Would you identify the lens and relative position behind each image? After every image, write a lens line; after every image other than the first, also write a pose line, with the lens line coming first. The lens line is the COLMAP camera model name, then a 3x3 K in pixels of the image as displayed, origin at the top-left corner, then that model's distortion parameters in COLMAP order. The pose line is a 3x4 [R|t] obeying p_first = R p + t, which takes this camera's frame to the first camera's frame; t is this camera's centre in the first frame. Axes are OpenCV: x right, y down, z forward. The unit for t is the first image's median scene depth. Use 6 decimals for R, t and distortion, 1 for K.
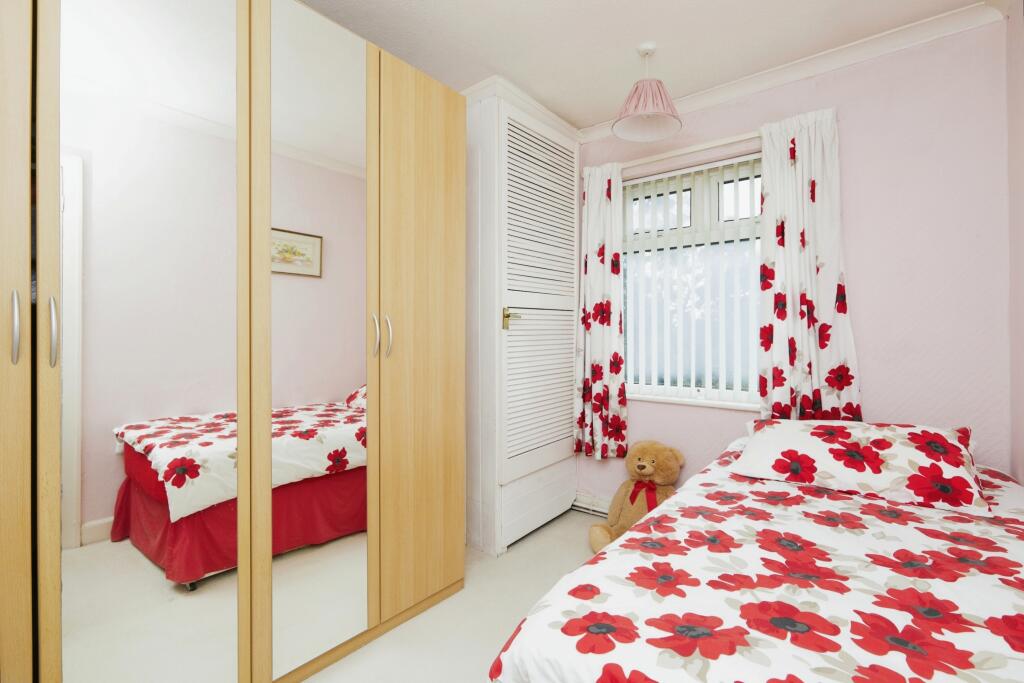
lens RADIAL K [[490.3, 0, 512.0], [0, 490.3, 341.5], [0, 0, 1]] dist [-0.000329, 0.000364]
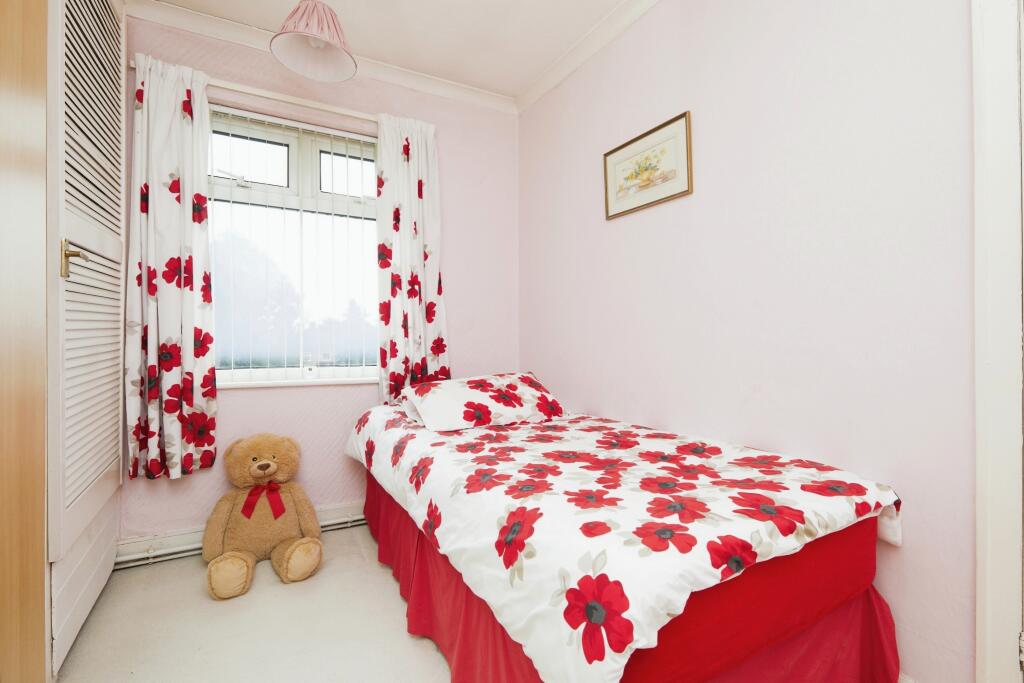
lens RADIAL K [[490.3, 0, 512.0], [0, 490.3, 341.5], [0, 0, 1]] dist [-0.000329, 0.000364]
pose [[0.349835, -0.005146, 0.936797, -0.386414], [0.006289, 0.999975, 0.003145, 0.053040], [-0.936790, 0.004791, 0.349859, 0.360697]]
